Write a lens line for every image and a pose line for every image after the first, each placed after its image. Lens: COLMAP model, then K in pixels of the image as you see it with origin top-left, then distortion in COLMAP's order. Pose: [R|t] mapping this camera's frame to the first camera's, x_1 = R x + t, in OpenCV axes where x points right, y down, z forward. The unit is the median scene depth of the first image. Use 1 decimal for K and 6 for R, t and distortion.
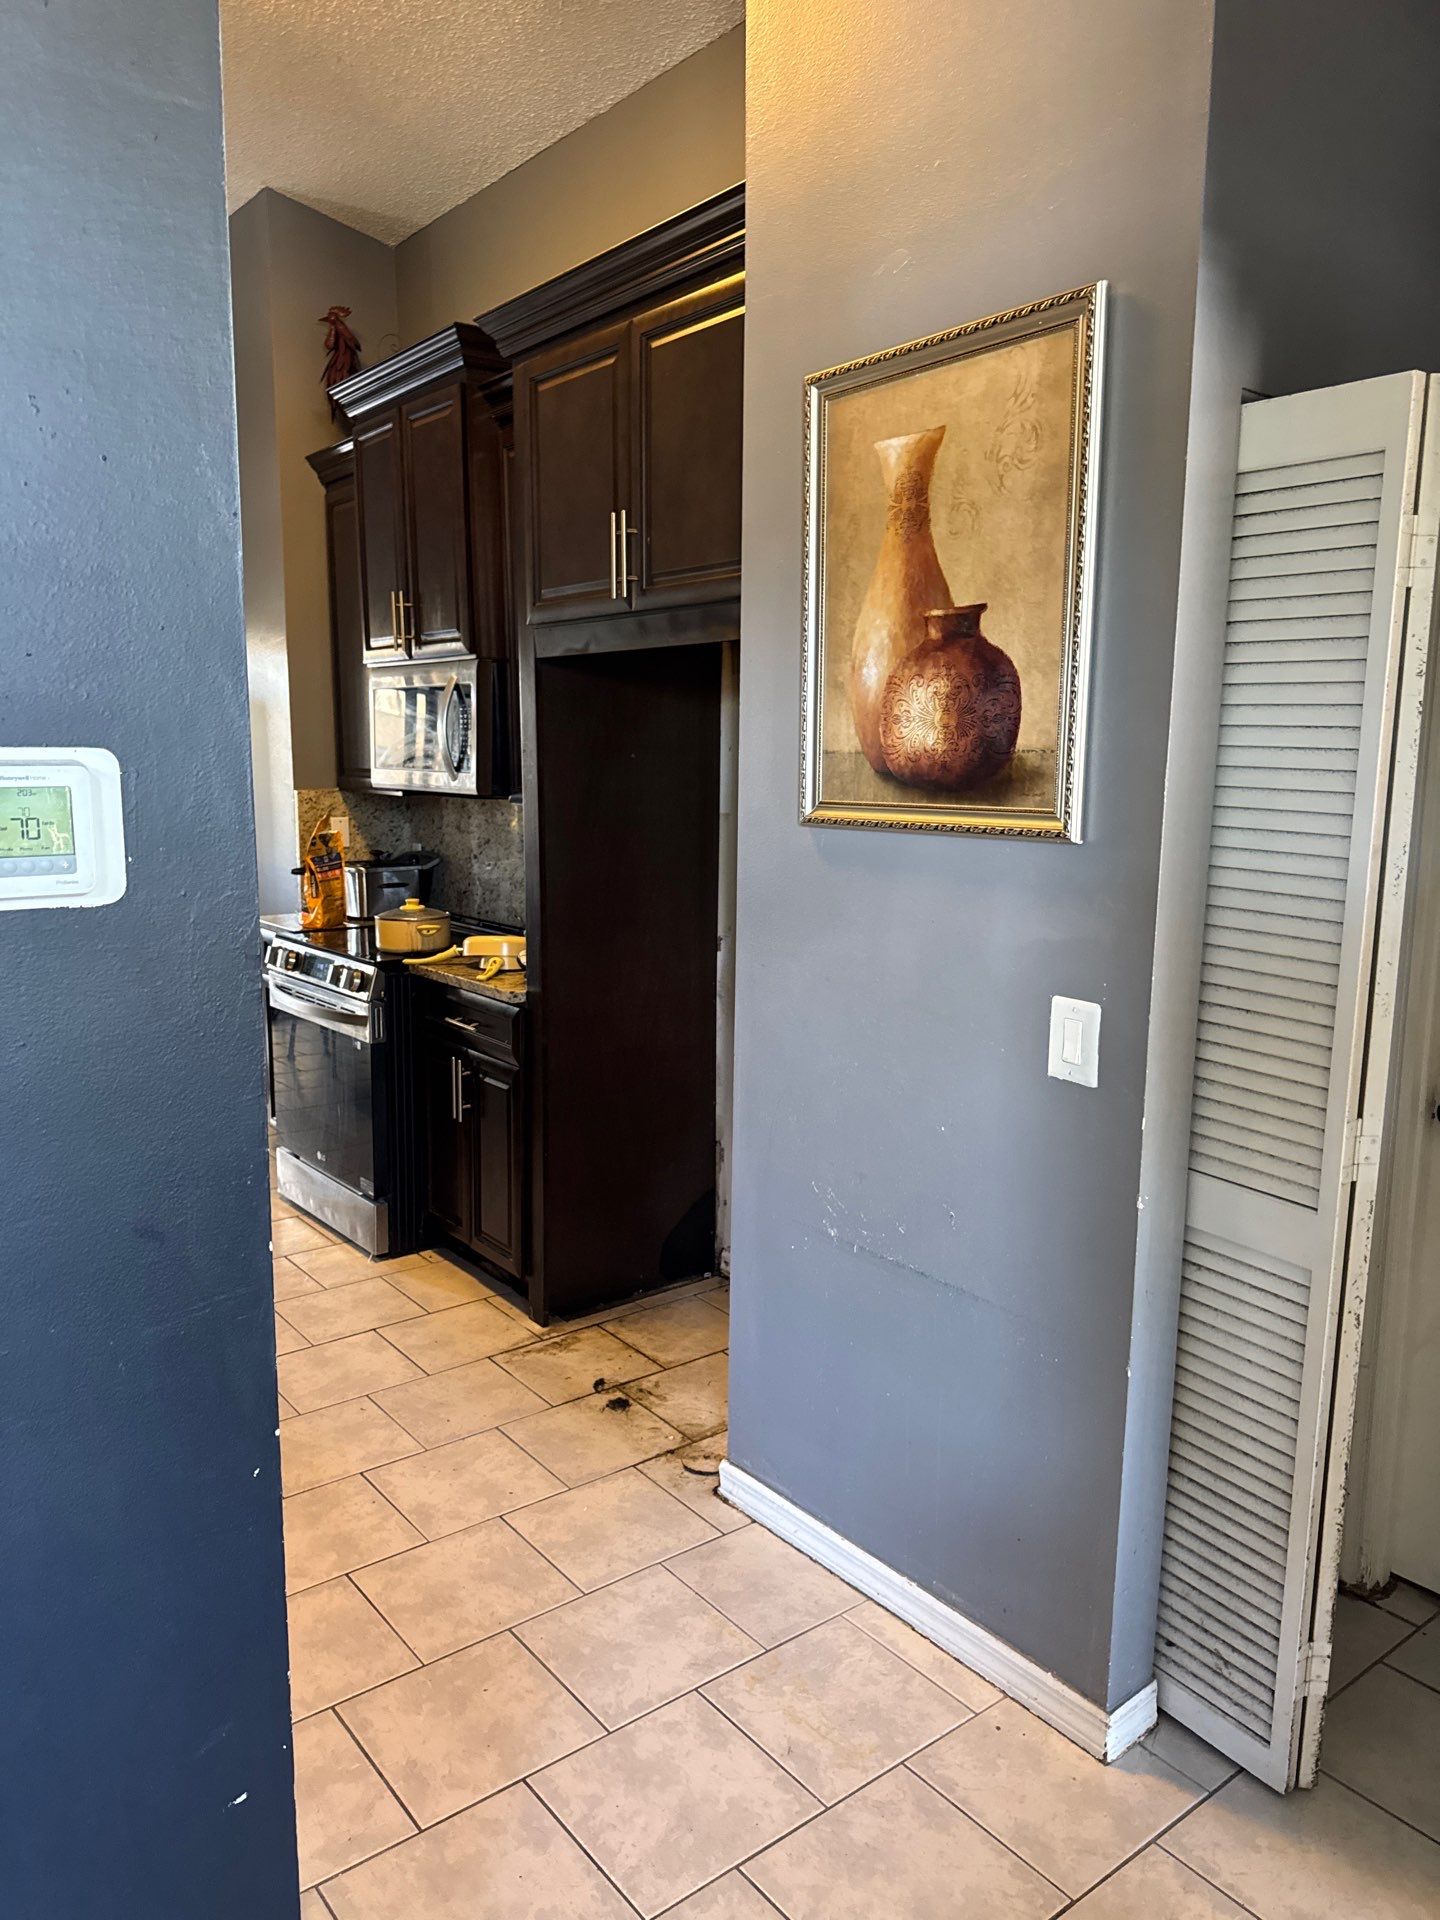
lens RADIAL K [[1326.8, 0, 720.0], [0, 1326.8, 960.0], [0, 0, 1]] dist [0.125188, -0.162887]
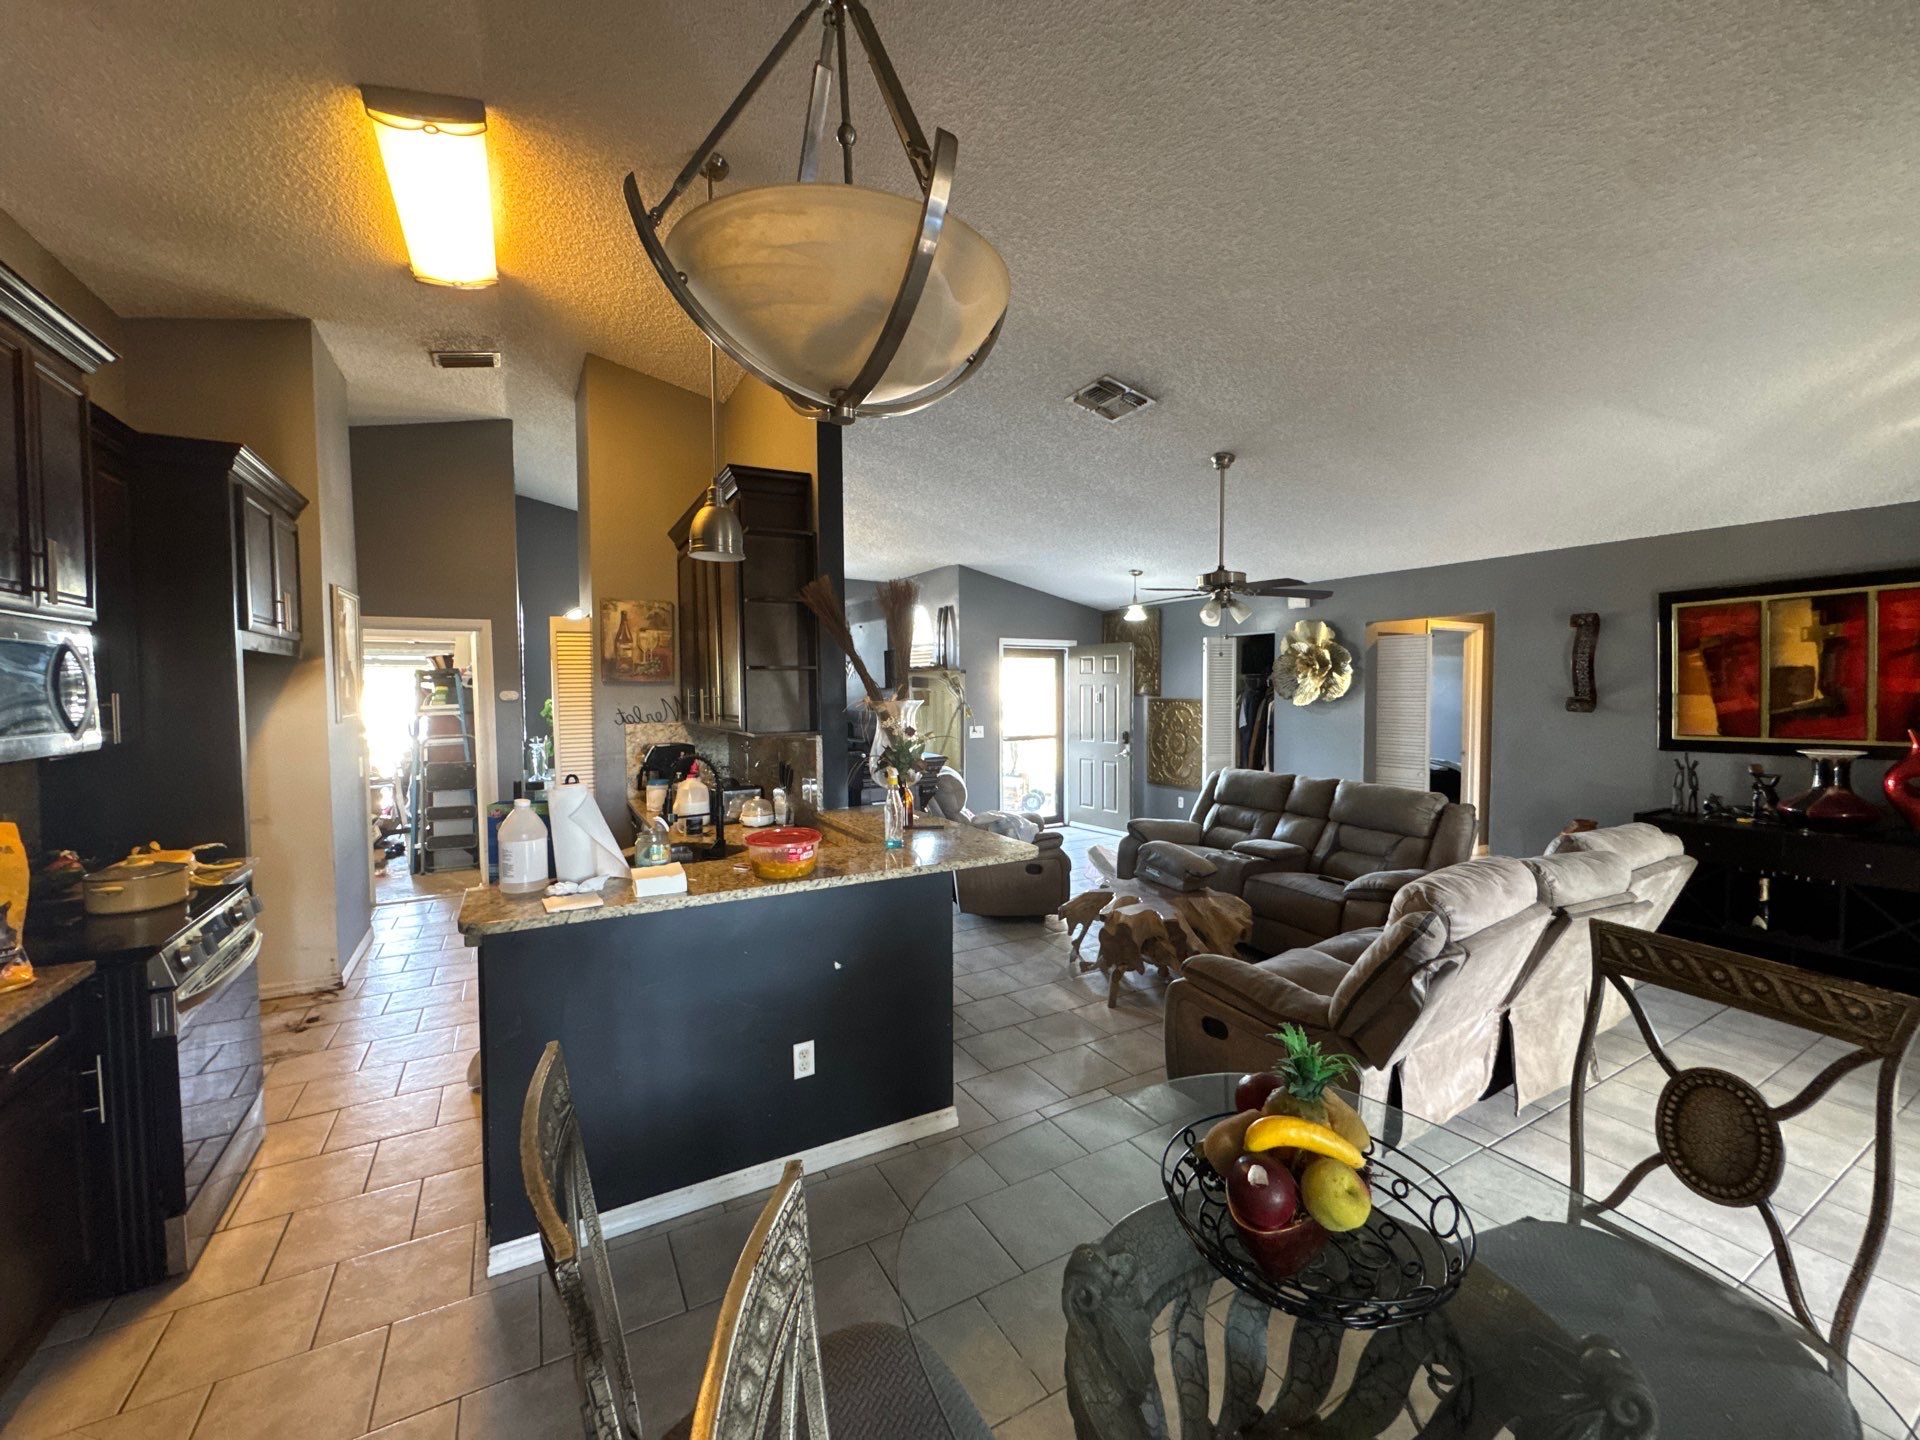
lens RADIAL K [[766.8, 0, 960.8], [0, 766.8, 717.7], [0, 0, 1]] dist [-0.001204, -0.000154]
pose [[-0.989240, -0.007810, 0.146091, -0.966797], [0.020241, 0.981665, 0.189536, -0.255495], [-0.144893, 0.190454, -0.970945, 1.510303]]
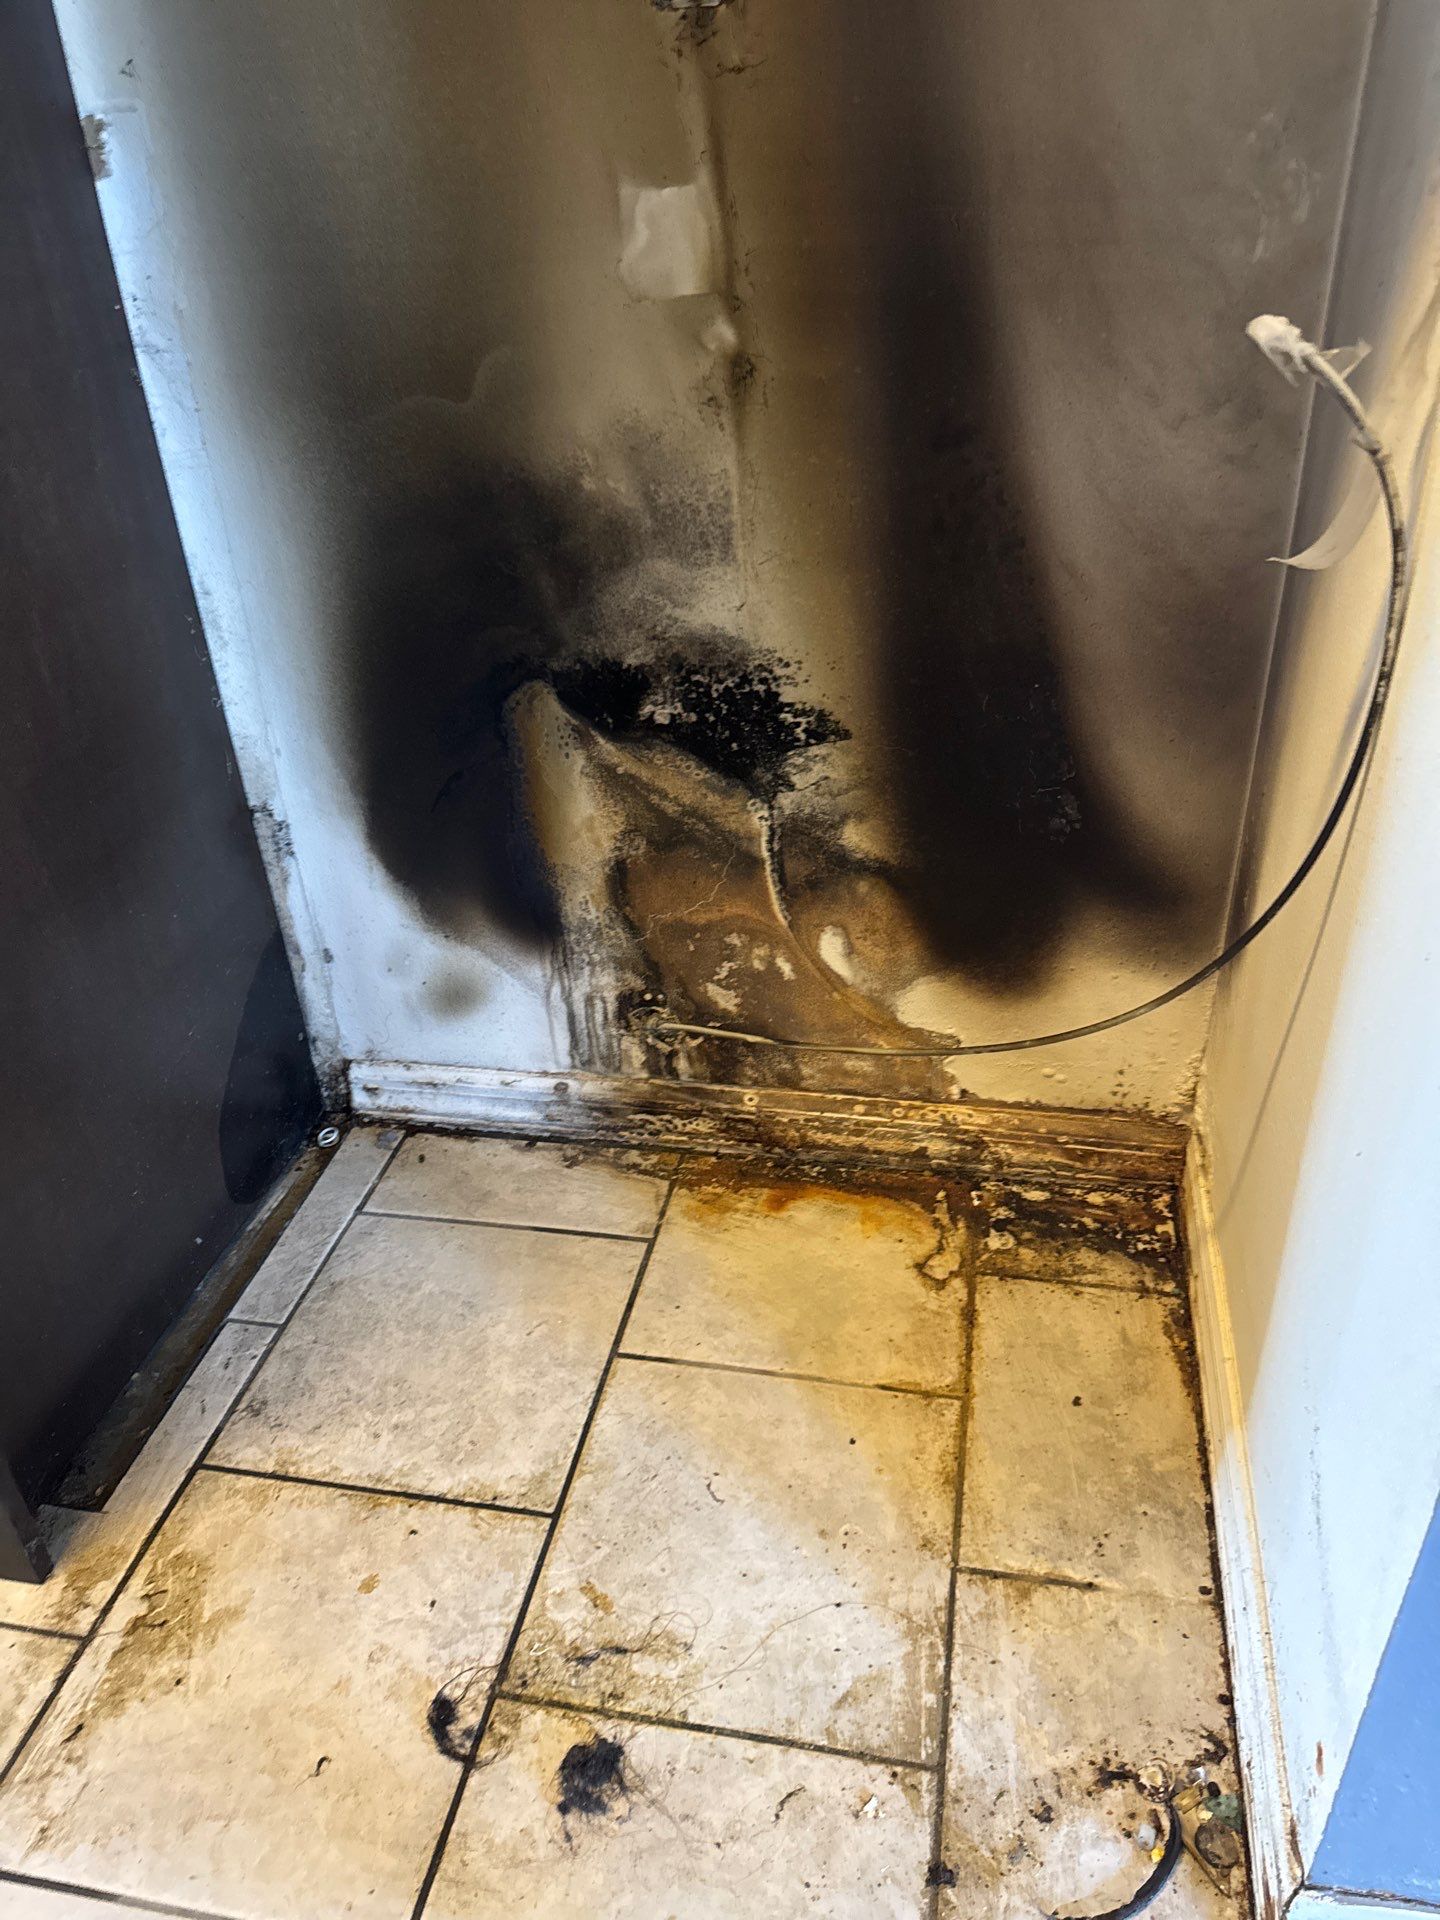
lens RADIAL K [[1352.4, 0, 733.9], [0, 1352.4, 947.9], [0, 0, 1]] dist [0.059294, -0.083405]
pose [[0.747255, -0.378867, 0.545959, -0.116274], [0.152781, 0.897499, 0.413706, 0.039953], [-0.646737, -0.225732, 0.728544, 0.638835]]
